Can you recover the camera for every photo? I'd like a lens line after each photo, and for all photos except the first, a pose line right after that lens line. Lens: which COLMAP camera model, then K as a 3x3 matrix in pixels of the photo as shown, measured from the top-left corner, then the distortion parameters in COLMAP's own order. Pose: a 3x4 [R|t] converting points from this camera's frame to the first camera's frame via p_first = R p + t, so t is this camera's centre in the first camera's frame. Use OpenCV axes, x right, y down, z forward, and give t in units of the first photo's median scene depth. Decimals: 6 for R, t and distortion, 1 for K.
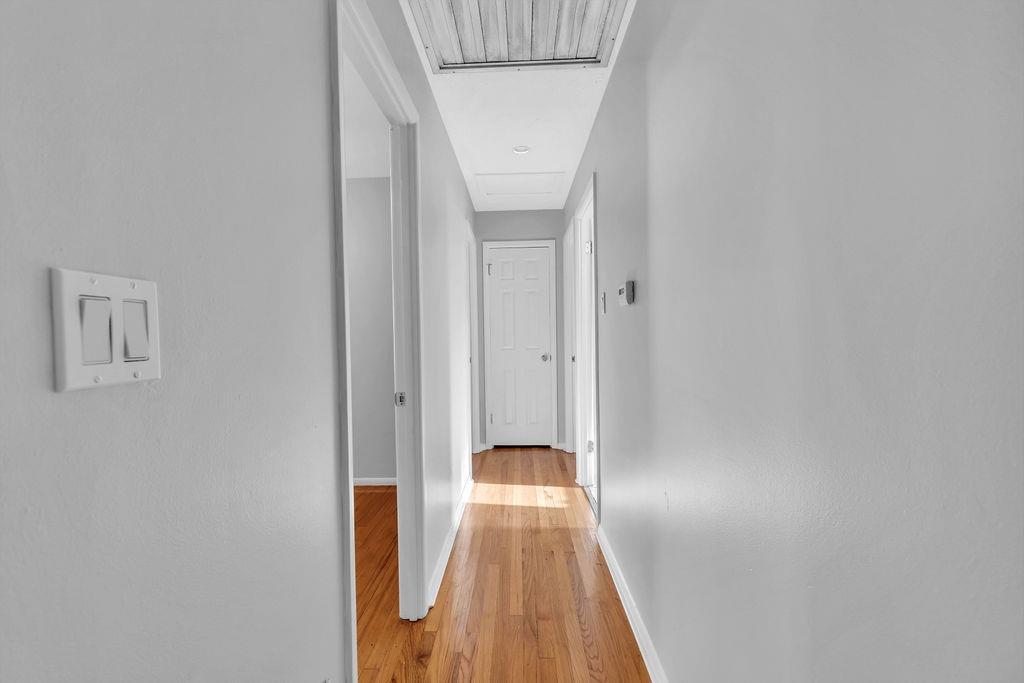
lens RADIAL K [[460.5, 0, 510.0], [0, 460.5, 341.9], [0, 0, 1]] dist [0.002850, 0.000614]
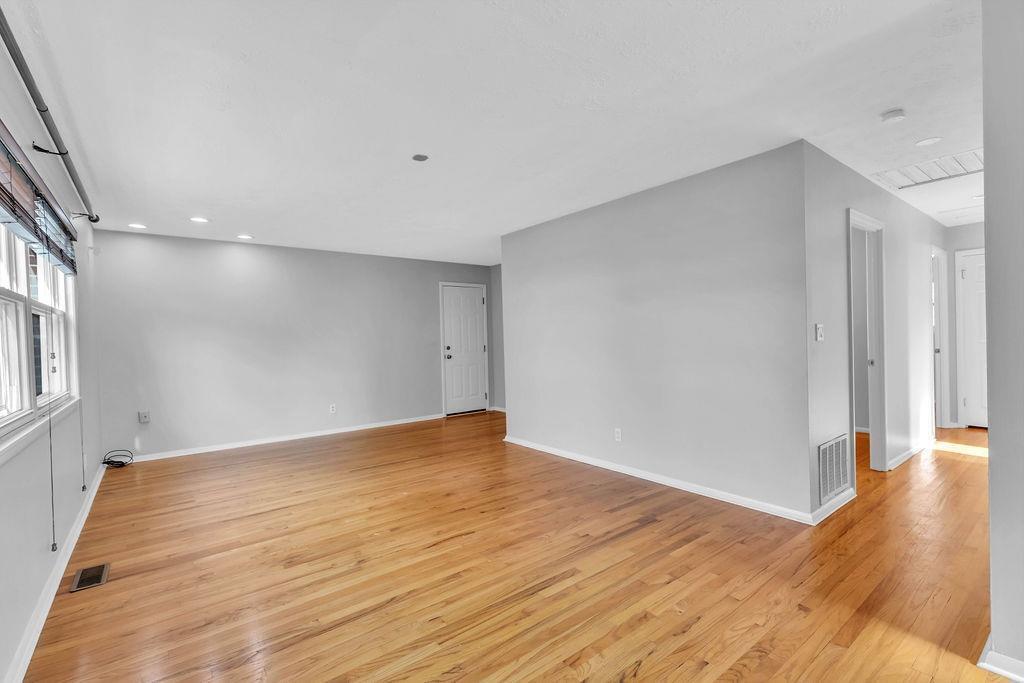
lens RADIAL K [[460.5, 0, 512.3], [0, 460.5, 345.3], [0, 0, 1]] dist [0.002850, 0.000614]
pose [[0.634006, 0.007901, -0.773288, 0.179523], [0.001112, 0.999937, 0.011128, 0.010101], [0.773327, -0.007915, 0.633957, -0.819931]]
